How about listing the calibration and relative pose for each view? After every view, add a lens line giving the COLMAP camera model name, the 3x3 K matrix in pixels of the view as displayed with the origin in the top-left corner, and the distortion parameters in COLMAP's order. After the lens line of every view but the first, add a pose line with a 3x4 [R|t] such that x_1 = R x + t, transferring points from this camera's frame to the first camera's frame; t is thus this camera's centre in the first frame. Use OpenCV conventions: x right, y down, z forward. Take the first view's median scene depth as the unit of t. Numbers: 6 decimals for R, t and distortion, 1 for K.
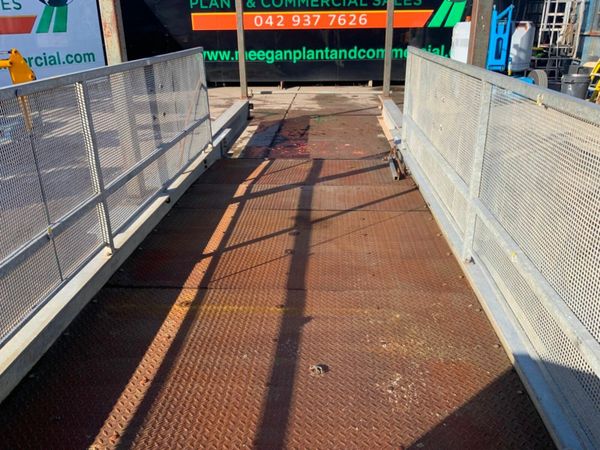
lens RADIAL K [[496.5, 0, 302.0], [0, 496.5, 228.3], [0, 0, 1]] dist [0.093755, -0.189703]
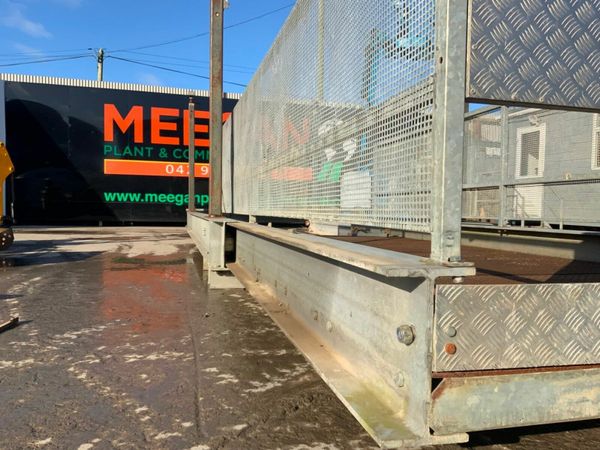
lens RADIAL K [[496.5, 0, 302.7], [0, 496.5, 227.9], [0, 0, 1]] dist [0.093755, -0.189703]
pose [[0.953656, 0.017026, 0.300416, -0.172194], [0.087937, 0.939040, -0.332373, 0.127076], [-0.287762, 0.343387, 0.894024, -0.030036]]
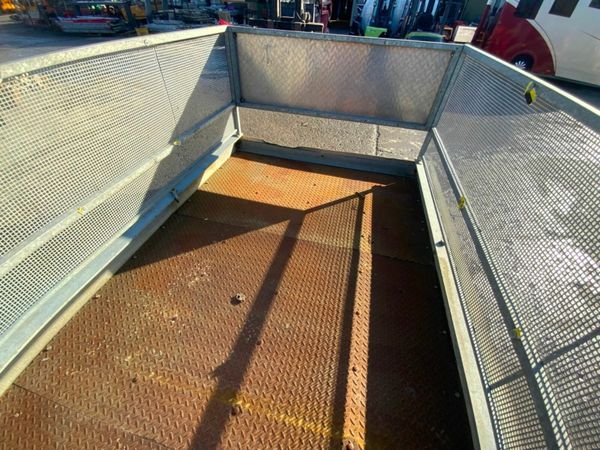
lens RADIAL K [[243.0, 0, 298.3], [0, 243.0, 226.3], [0, 0, 1]] dist [-0.003548, -0.006531]
pose [[-0.982204, -0.160829, 0.096998, -0.034179], [0.019659, 0.425584, 0.904705, -0.087270], [-0.186784, 0.890512, -0.414849, 0.219352]]
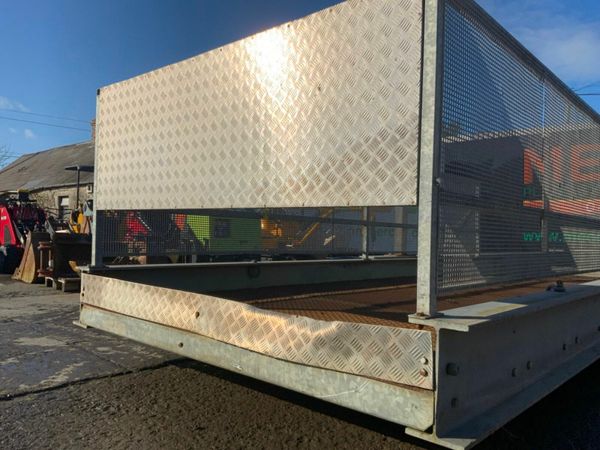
lens RADIAL K [[496.5, 0, 301.8], [0, 496.5, 225.2], [0, 0, 1]] dist [0.093755, -0.189703]
pose [[0.779375, 0.021849, -0.626177, 0.127292], [-0.272976, 0.911397, -0.307961, 0.136312], [0.563967, 0.410948, 0.716284, -0.093298]]
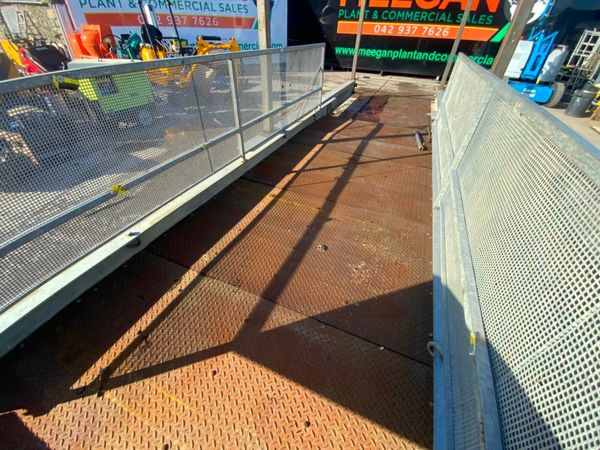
lens RADIAL K [[243.0, 0, 299.6], [0, 243.0, 229.8], [0, 0, 1]] dist [-0.003548, -0.006531]
pose [[0.939558, 0.251161, -0.232698, 0.029734], [-0.169814, 0.931981, 0.320274, -0.011256], [0.297310, -0.261401, 0.918301, 0.033288]]
